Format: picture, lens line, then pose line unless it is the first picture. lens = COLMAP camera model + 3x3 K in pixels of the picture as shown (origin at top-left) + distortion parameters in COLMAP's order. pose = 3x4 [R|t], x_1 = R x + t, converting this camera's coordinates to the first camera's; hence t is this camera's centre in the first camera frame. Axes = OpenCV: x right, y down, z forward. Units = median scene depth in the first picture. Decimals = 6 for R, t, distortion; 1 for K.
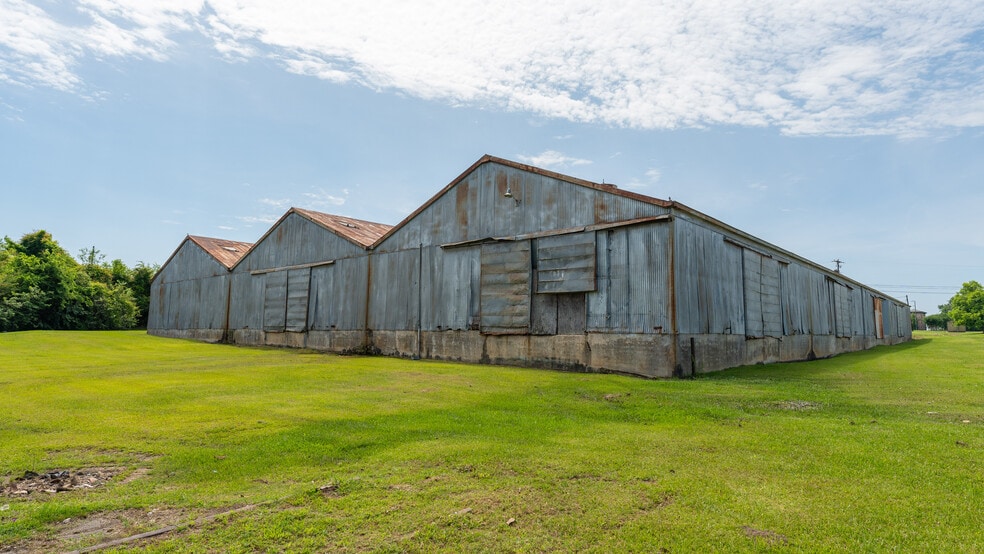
lens RADIAL K [[553.8, 0, 488.4], [0, 553.8, 276.6], [0, 0, 1]] dist [0.010787, -0.003077]
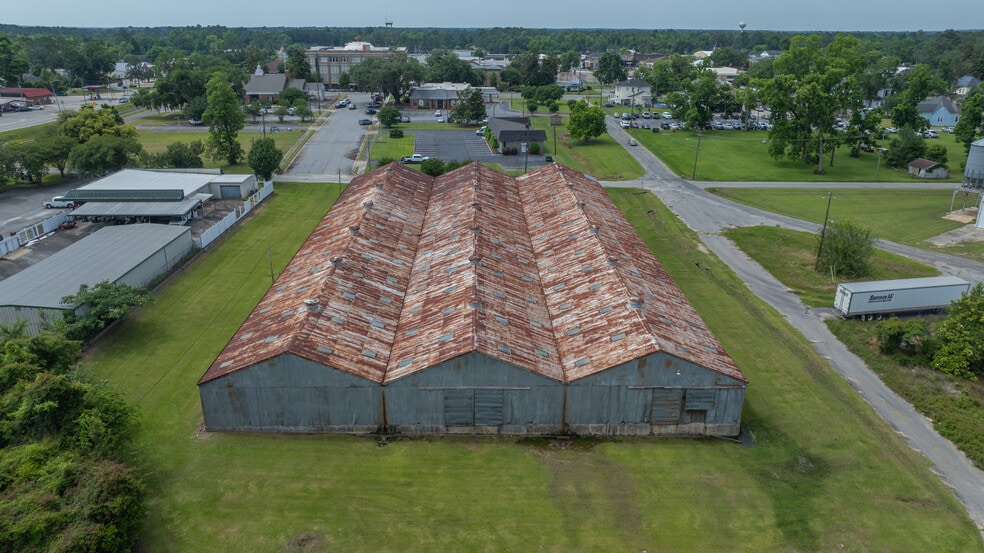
lens RADIAL K [[695.5, 0, 491.9], [0, 695.5, 267.5], [0, 0, 1]] dist [-0.031745, 0.028459]
pose [[0.739456, -0.232883, 0.631641, -2.221995], [-0.064696, 0.909334, 0.411006, -1.665014], [-0.670089, -0.344786, 0.657345, -0.174714]]
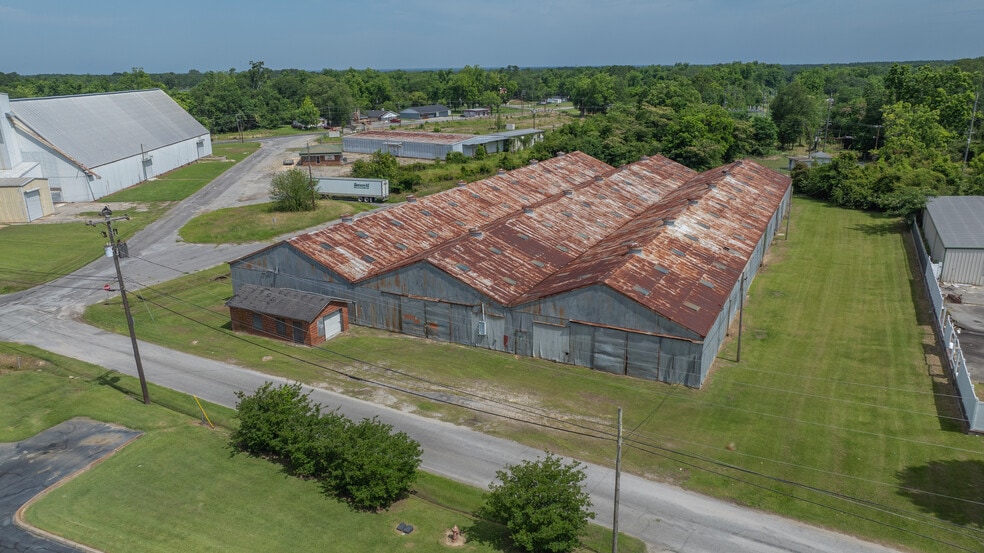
lens RADIAL K [[695.5, 0, 492.0], [0, 695.5, 279.8], [0, 0, 1]] dist [-0.031745, 0.028459]
pose [[-0.969368, 0.070429, -0.235298, 2.426663], [0.023680, 0.980343, 0.195877, -0.346359], [0.244468, 0.184305, -0.951981, 7.387080]]
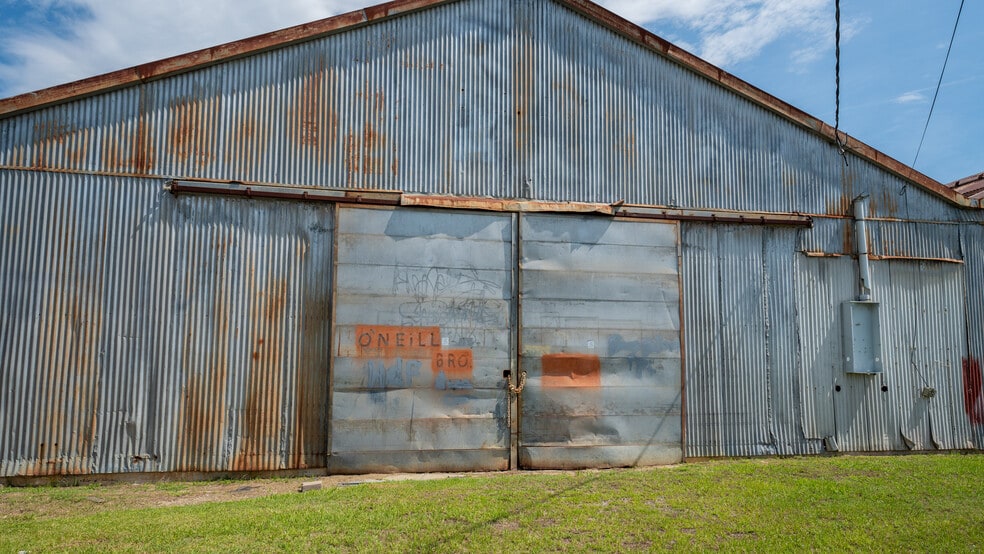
lens RADIAL K [[485.4, 0, 478.1], [0, 485.4, 315.3], [0, 0, 1]] dist [0.009632, -0.002127]
pose [[-0.641039, -0.076297, -0.763706, 2.290239], [0.060254, 0.986973, -0.149178, 0.421569], [0.765139, -0.141646, -0.628091, 4.731542]]
